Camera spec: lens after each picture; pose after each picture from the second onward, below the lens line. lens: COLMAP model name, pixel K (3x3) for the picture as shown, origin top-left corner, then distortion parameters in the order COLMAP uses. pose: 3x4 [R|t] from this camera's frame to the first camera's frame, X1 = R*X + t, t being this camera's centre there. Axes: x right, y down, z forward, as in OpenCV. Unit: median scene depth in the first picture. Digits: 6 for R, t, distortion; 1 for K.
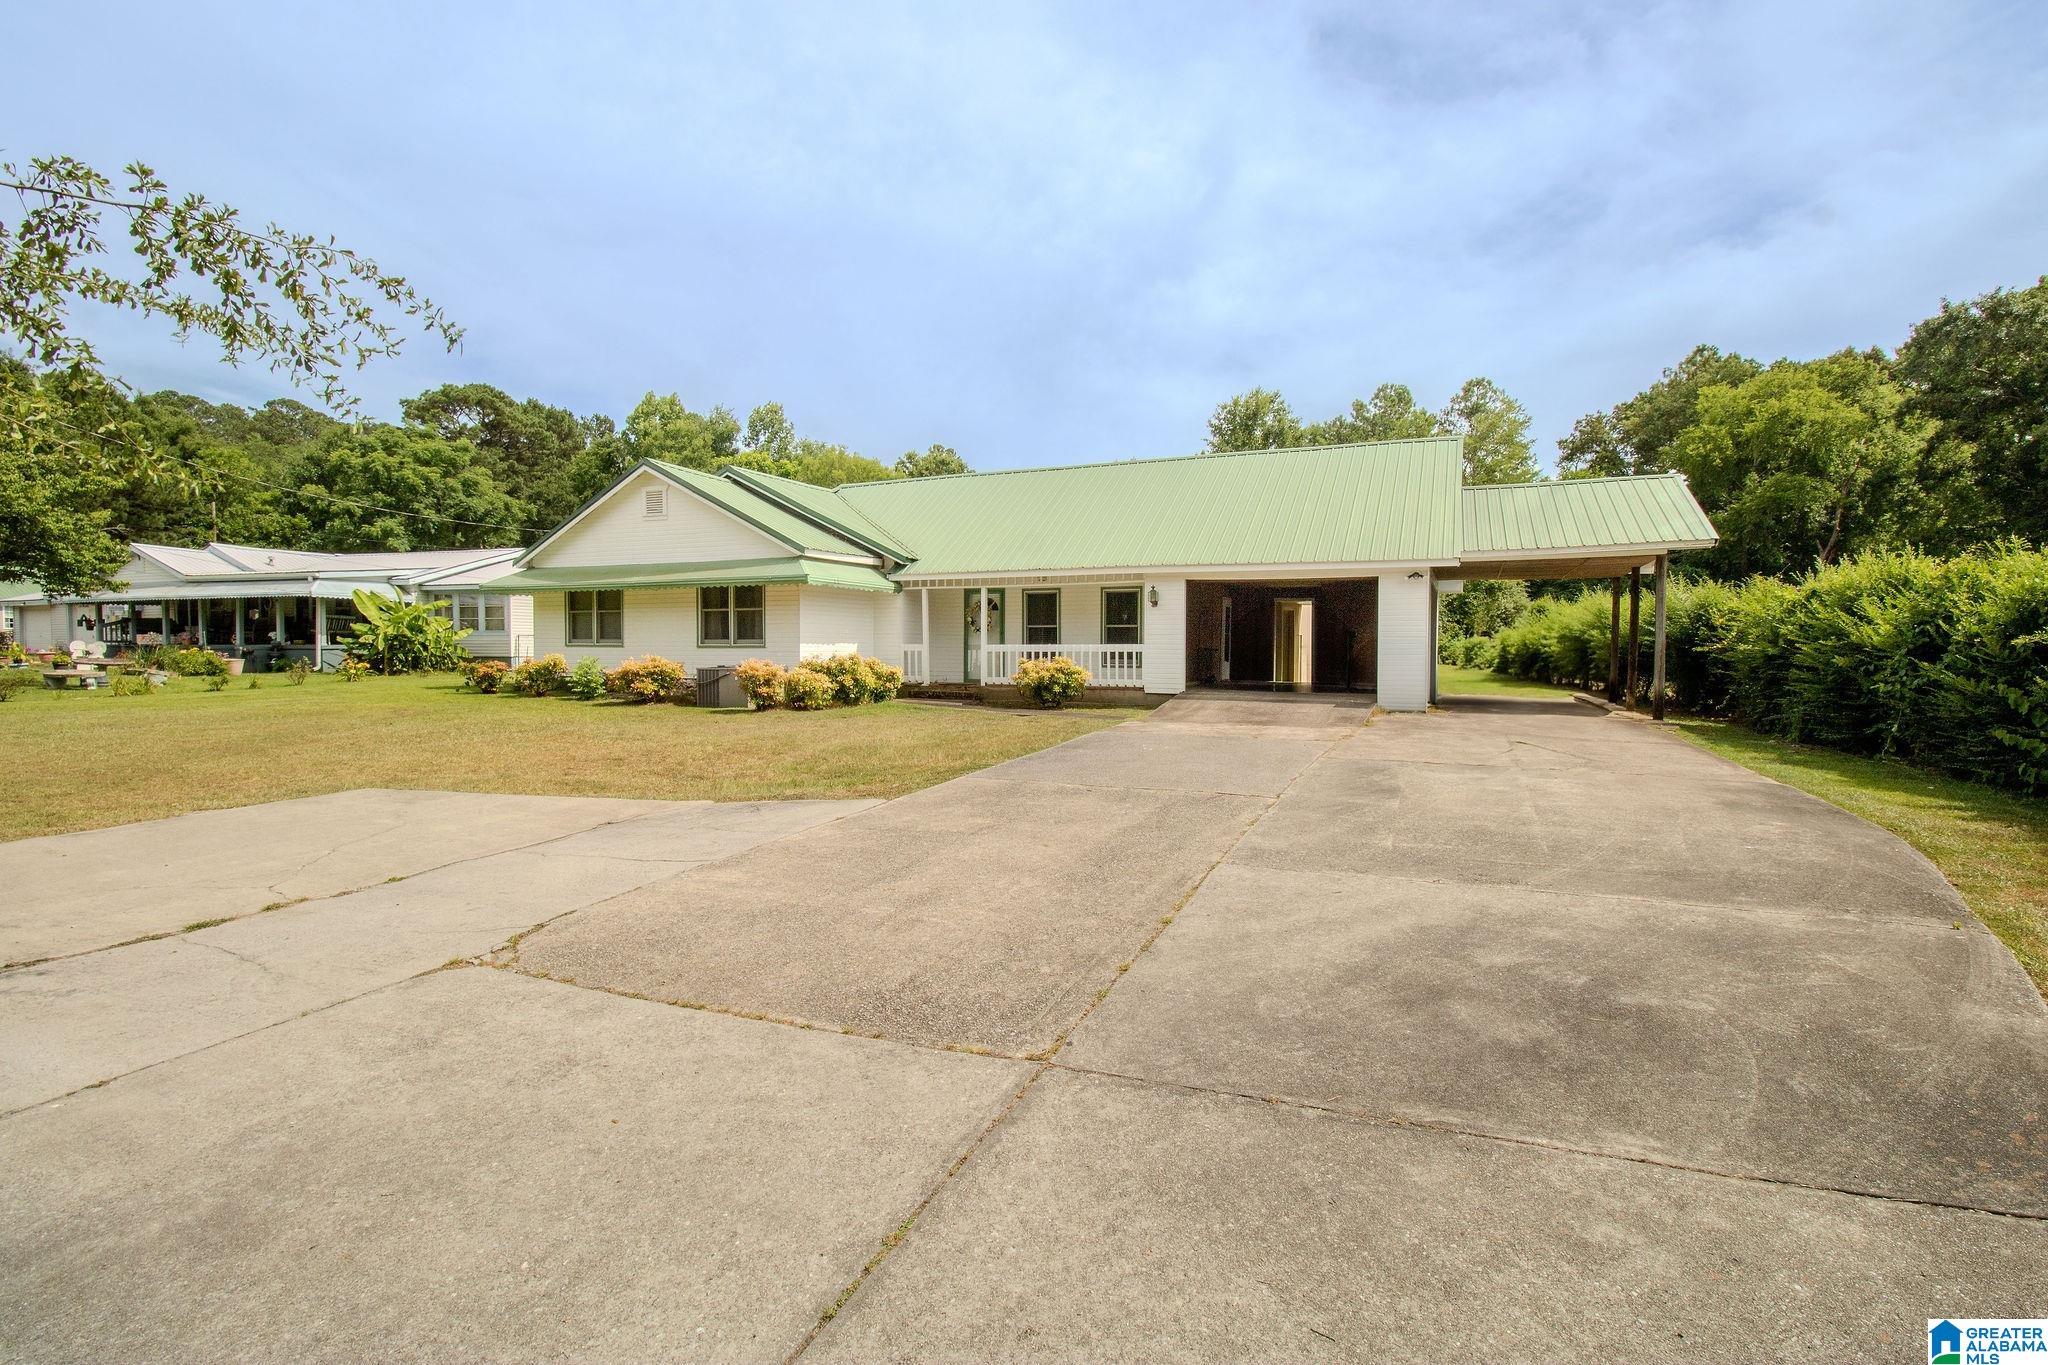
lens RADIAL K [[969.2, 0, 1024.2], [0, 969.2, 702.5], [0, 0, 1]] dist [-0.000939, -0.011926]
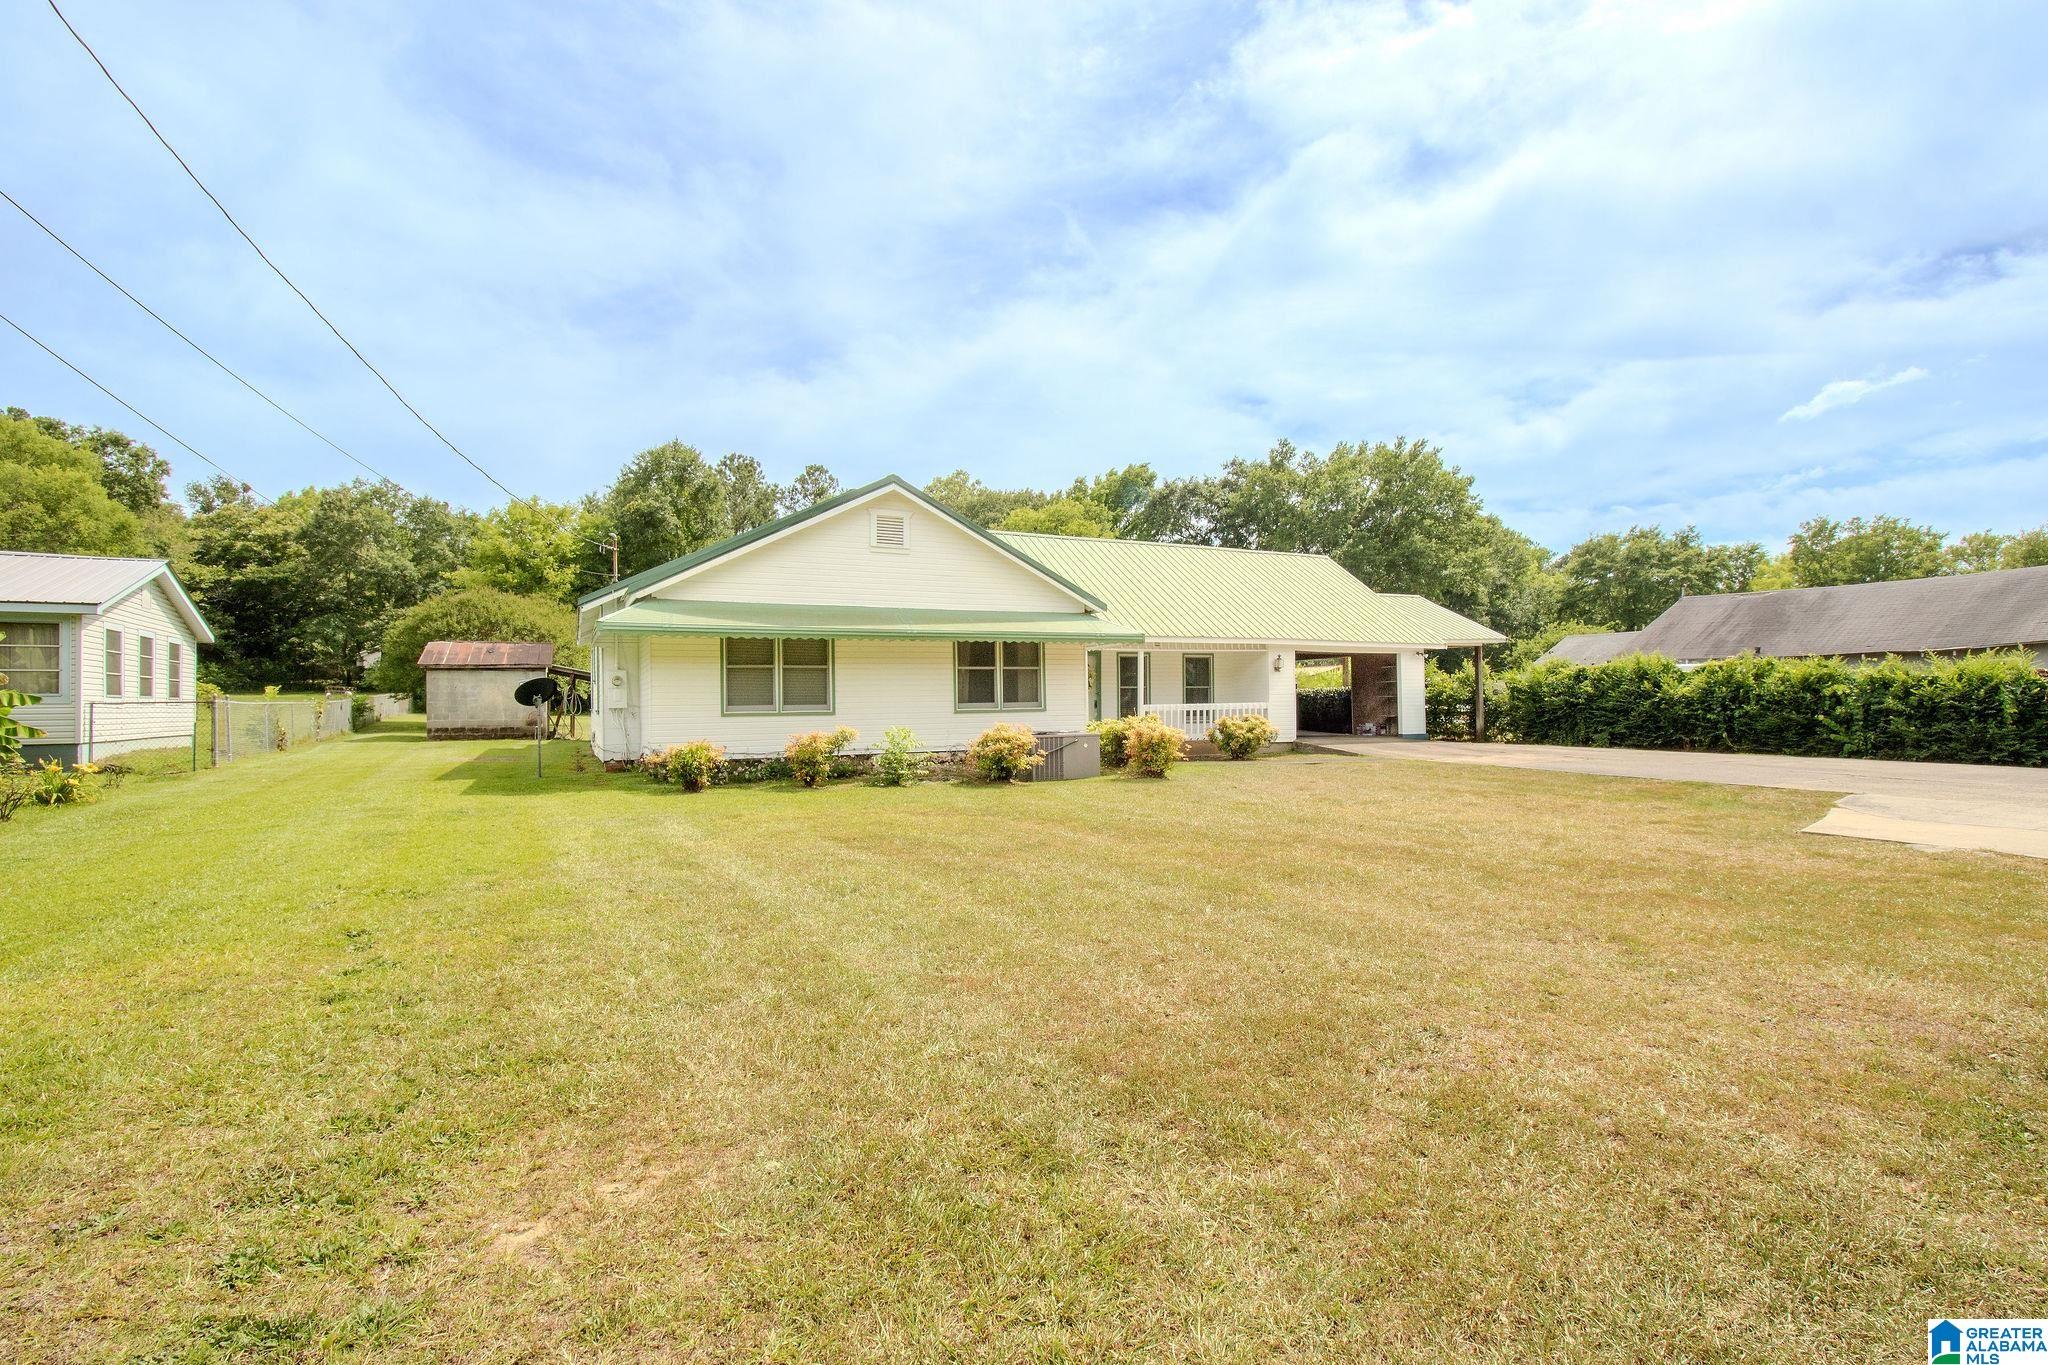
lens RADIAL K [[969.2, 0, 1035.5], [0, 969.2, 684.4], [0, 0, 1]] dist [-0.000939, -0.011926]
pose [[0.633537, 0.003392, 0.773705, -0.766869], [0.058694, 0.996898, -0.052432, -0.027778], [-0.771483, 0.078630, 0.631372, 0.350181]]
